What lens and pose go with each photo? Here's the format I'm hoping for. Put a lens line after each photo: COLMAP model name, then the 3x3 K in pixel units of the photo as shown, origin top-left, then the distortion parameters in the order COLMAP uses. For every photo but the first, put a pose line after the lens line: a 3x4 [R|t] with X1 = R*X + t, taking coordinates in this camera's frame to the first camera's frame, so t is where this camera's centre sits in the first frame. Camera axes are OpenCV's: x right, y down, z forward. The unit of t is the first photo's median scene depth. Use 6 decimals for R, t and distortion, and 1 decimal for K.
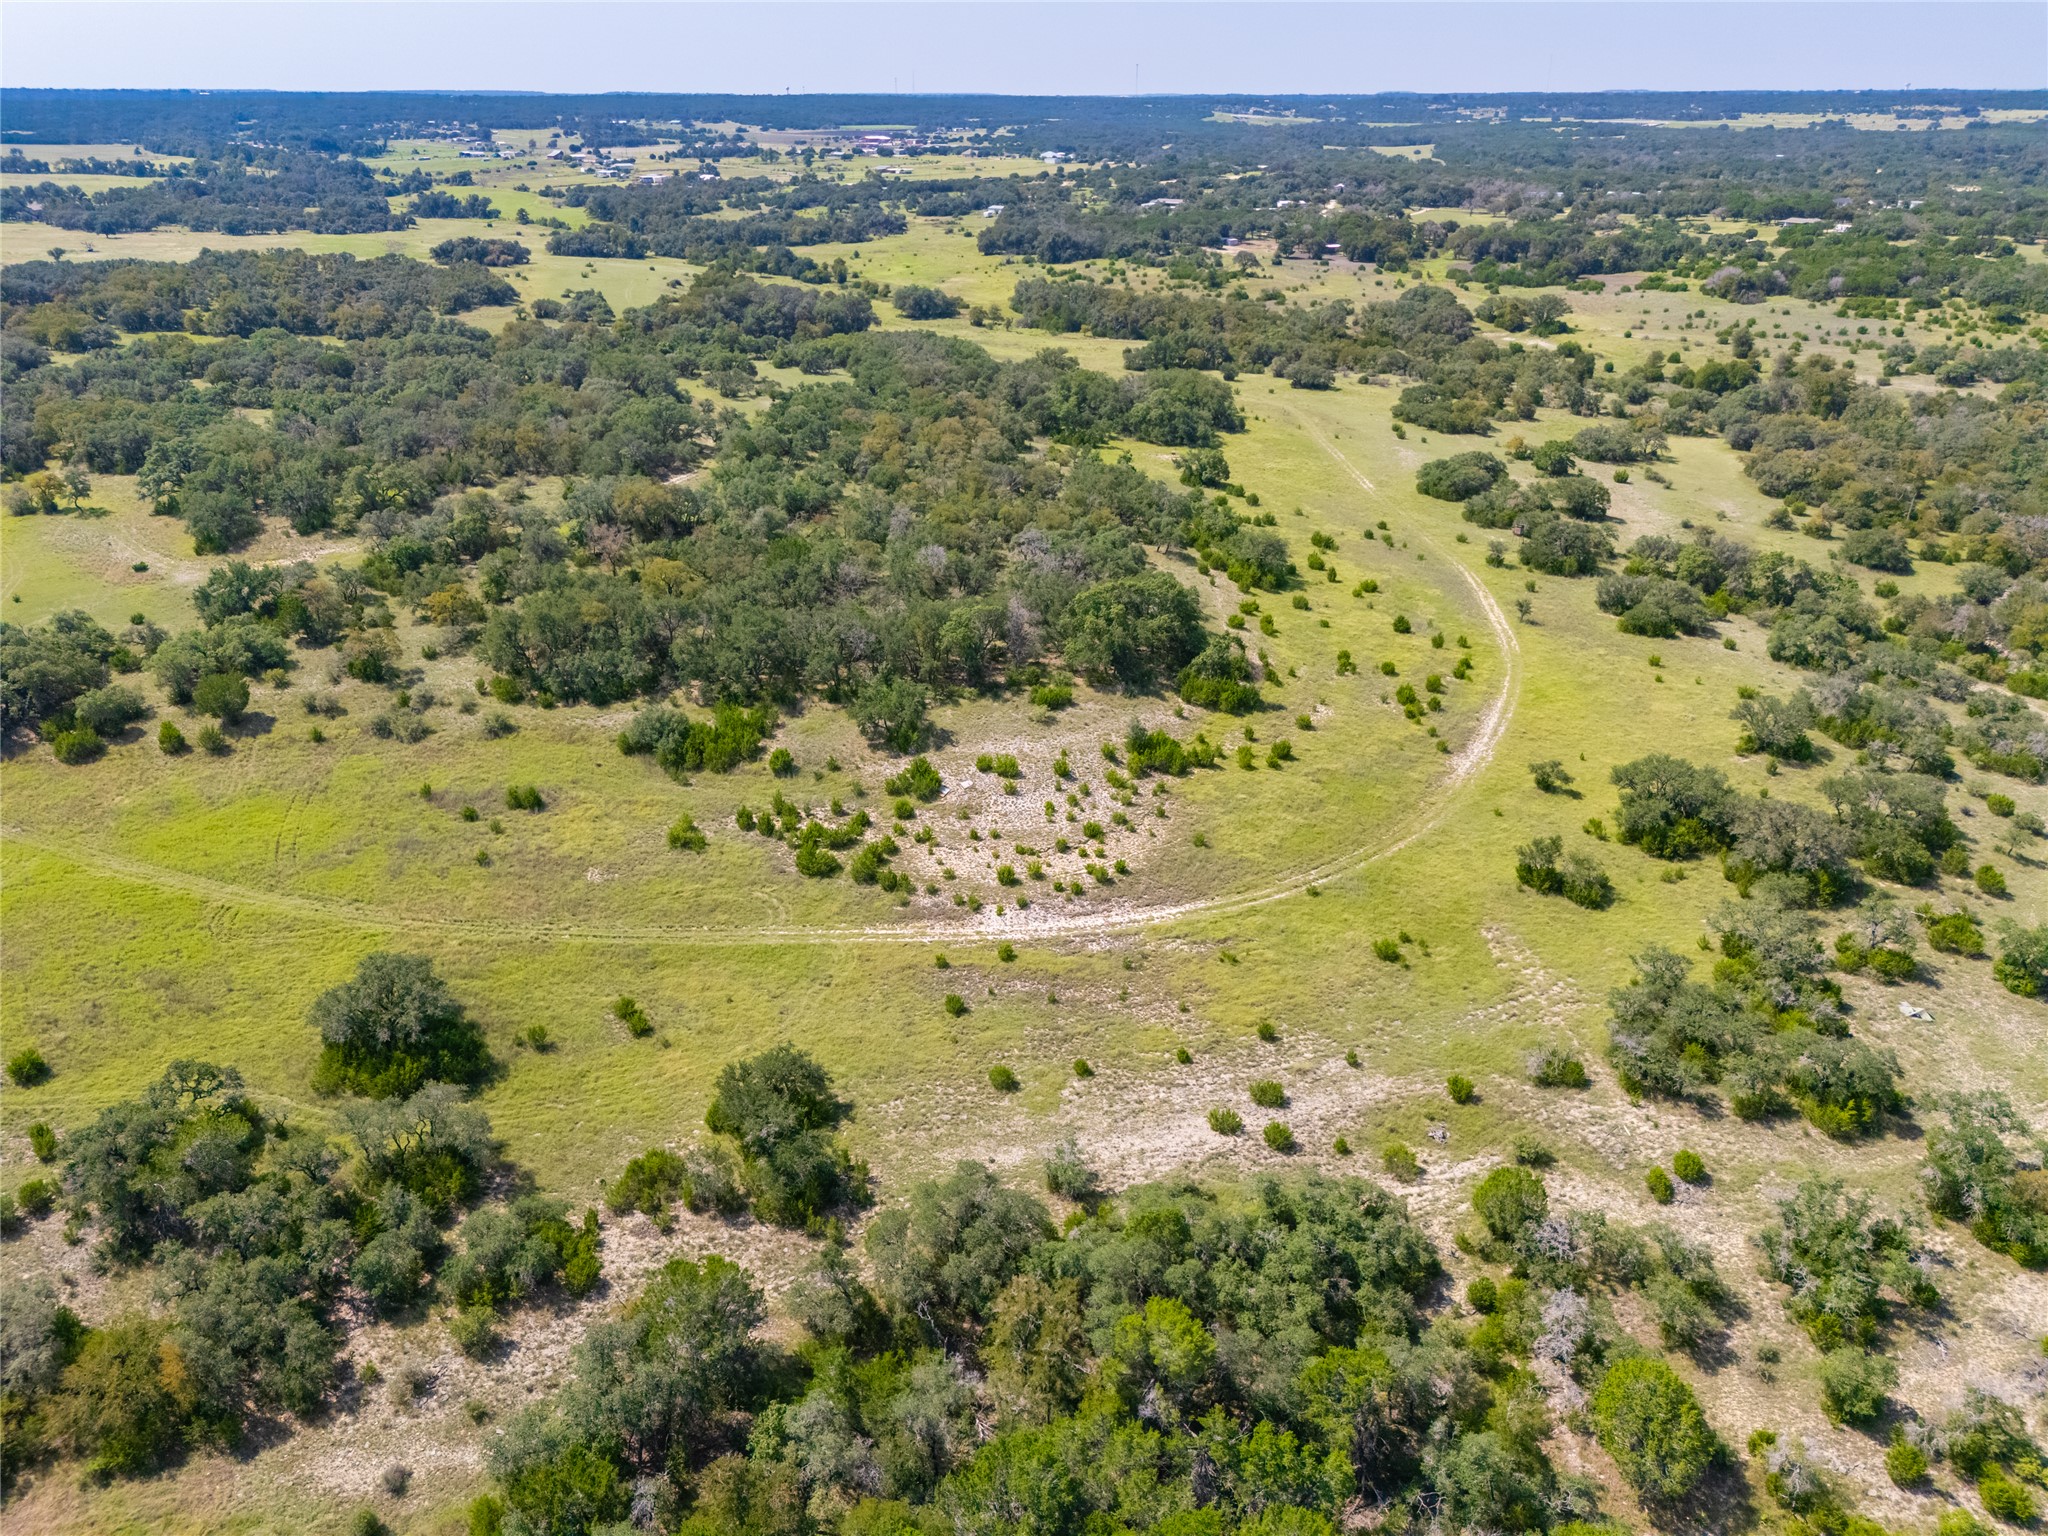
lens RADIAL K [[1521.1, 0, 1032.6], [0, 1521.1, 769.5], [0, 0, 1]] dist [0.051480, -0.055740]
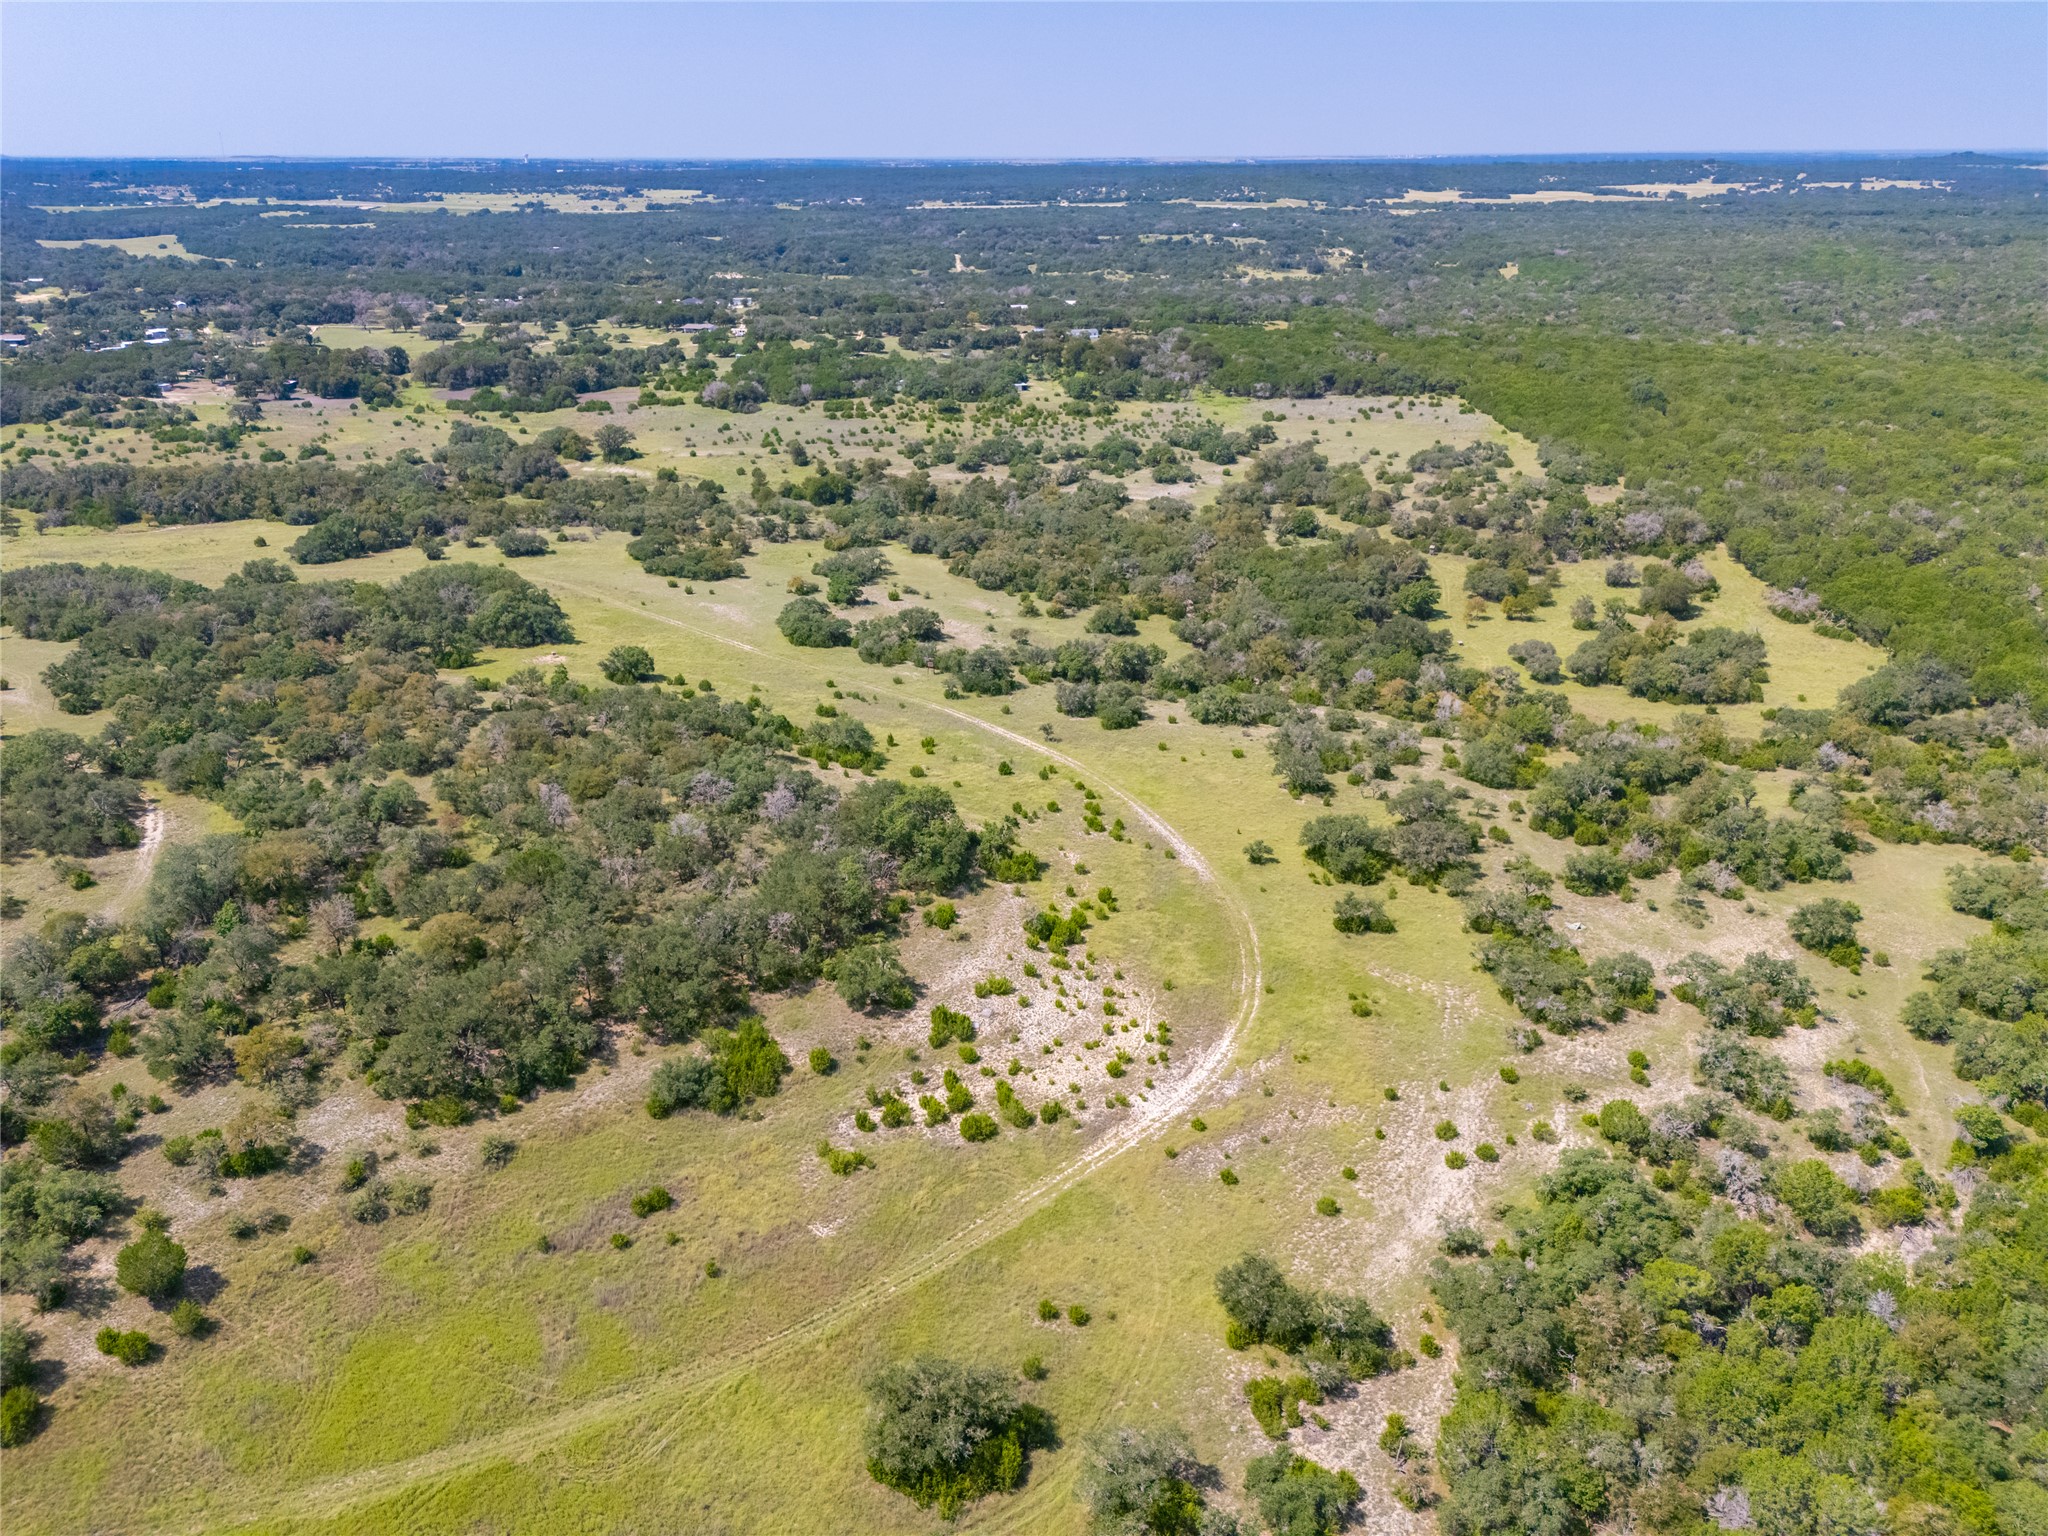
lens RADIAL K [[1521.1, 0, 1032.6], [0, 1521.1, 769.5], [0, 0, 1]] dist [0.051480, -0.055740]
pose [[0.706353, -0.259761, 0.658475, -0.682204], [0.282364, 0.956418, 0.074401, -0.226362], [-0.649104, 0.133376, 0.748916, 0.108780]]
